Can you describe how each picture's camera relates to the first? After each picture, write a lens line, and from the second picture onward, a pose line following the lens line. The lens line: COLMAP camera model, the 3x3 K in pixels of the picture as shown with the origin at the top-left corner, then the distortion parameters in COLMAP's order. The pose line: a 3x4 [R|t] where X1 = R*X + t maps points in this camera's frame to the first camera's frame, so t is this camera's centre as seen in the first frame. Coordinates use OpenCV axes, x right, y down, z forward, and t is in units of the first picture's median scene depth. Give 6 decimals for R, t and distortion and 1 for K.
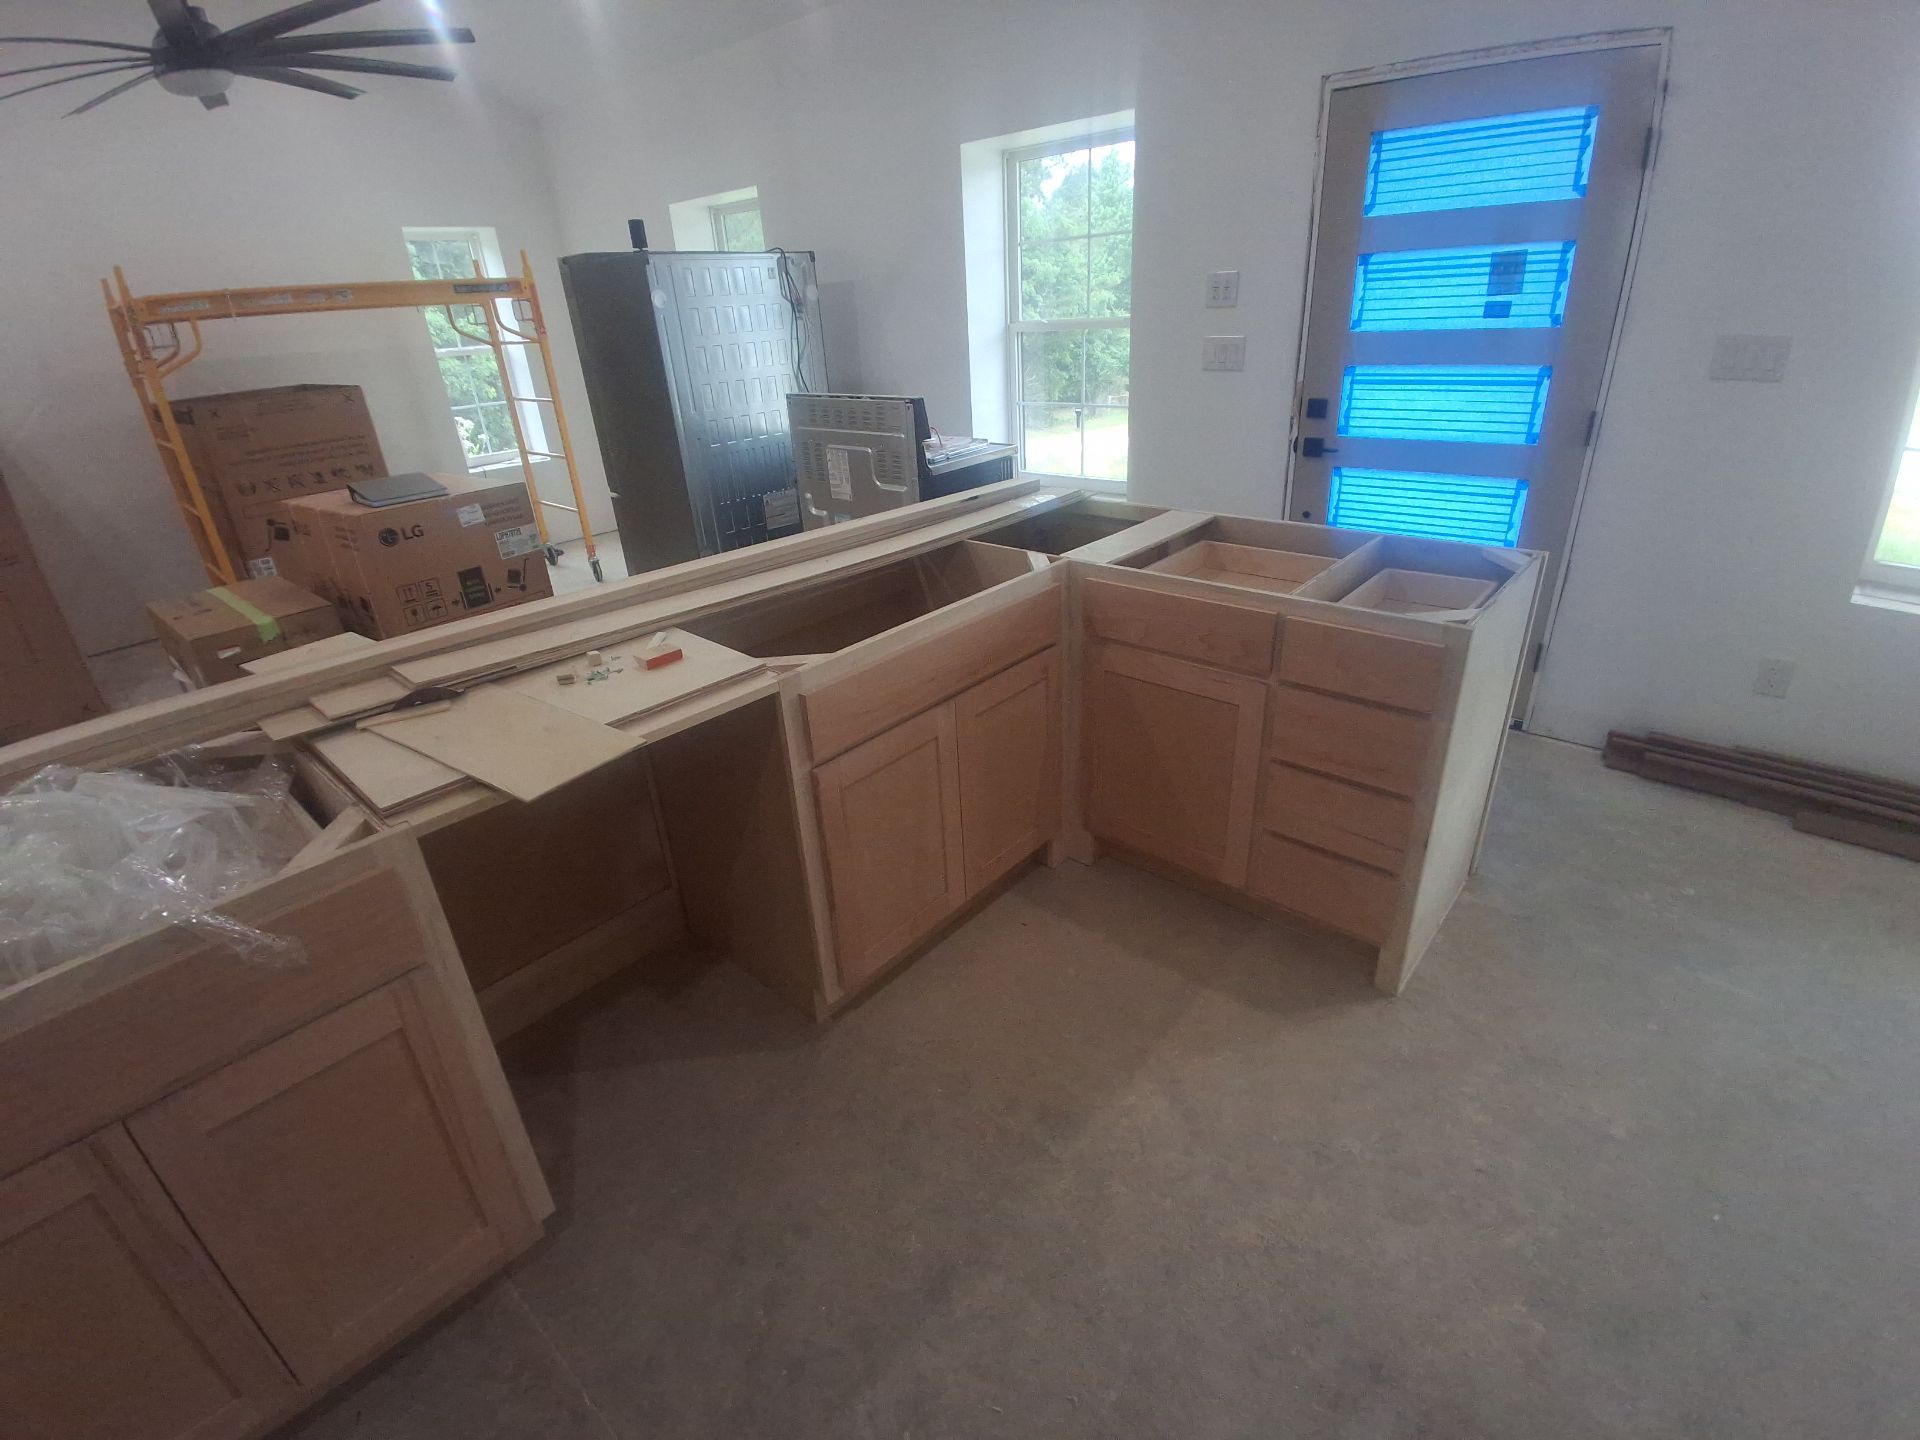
lens RADIAL K [[870.7, 0, 951.1], [0, 870.7, 708.7], [0, 0, 1]] dist [0.009528, -0.028626]
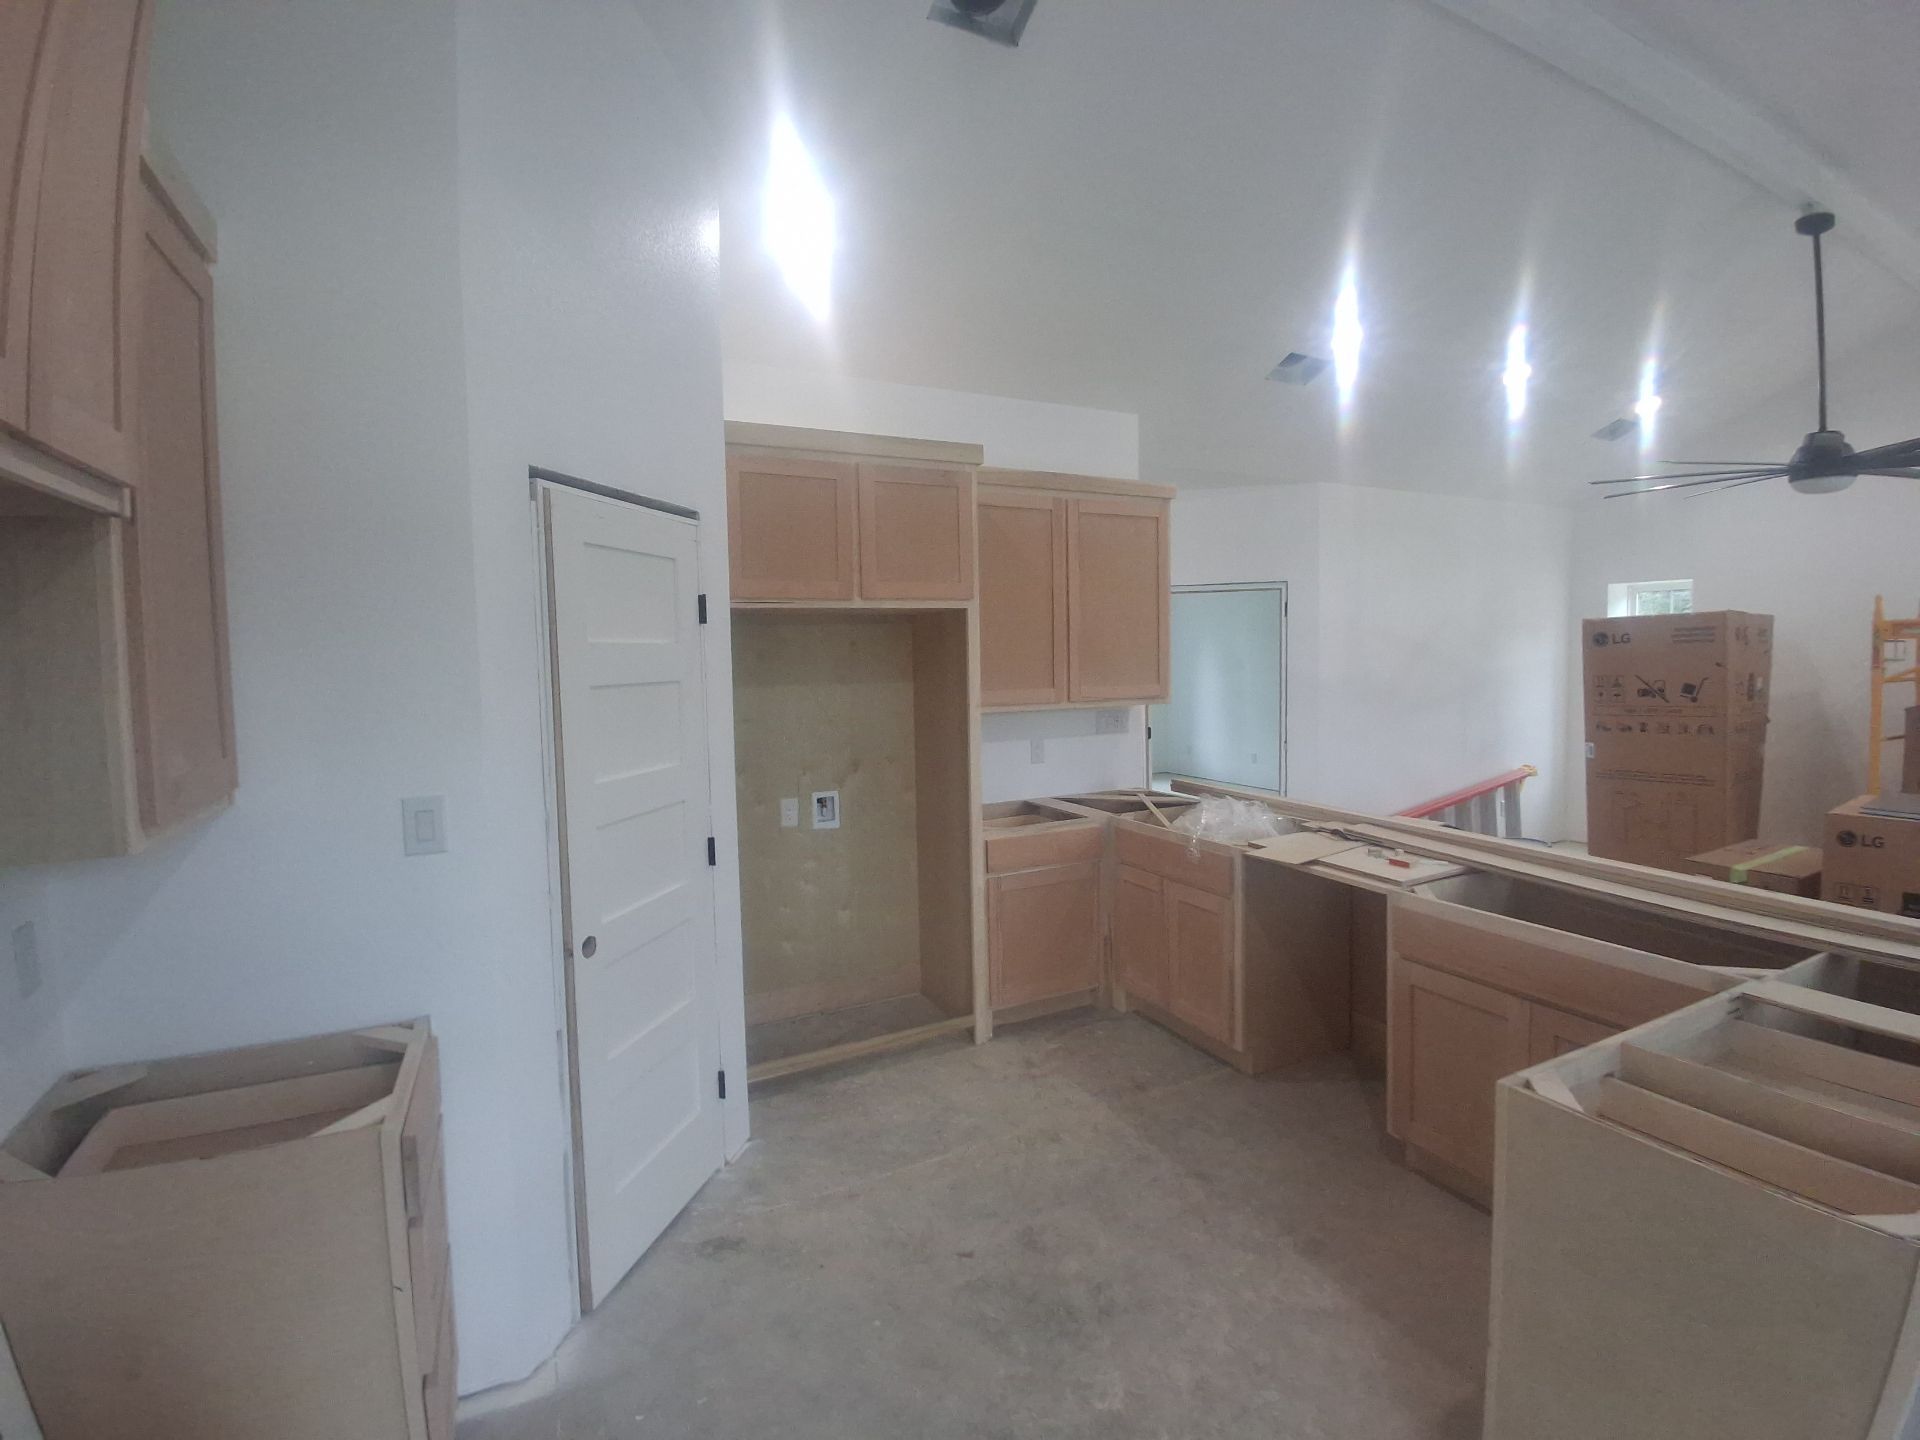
lens RADIAL K [[870.7, 0, 951.1], [0, 870.7, 708.7], [0, 0, 1]] dist [0.009528, -0.028626]
pose [[-0.367018, 0.108217, -0.923898, 1.378804], [-0.362081, 0.898260, 0.249051, -0.379124], [0.856852, 0.425932, -0.290494, 0.518369]]
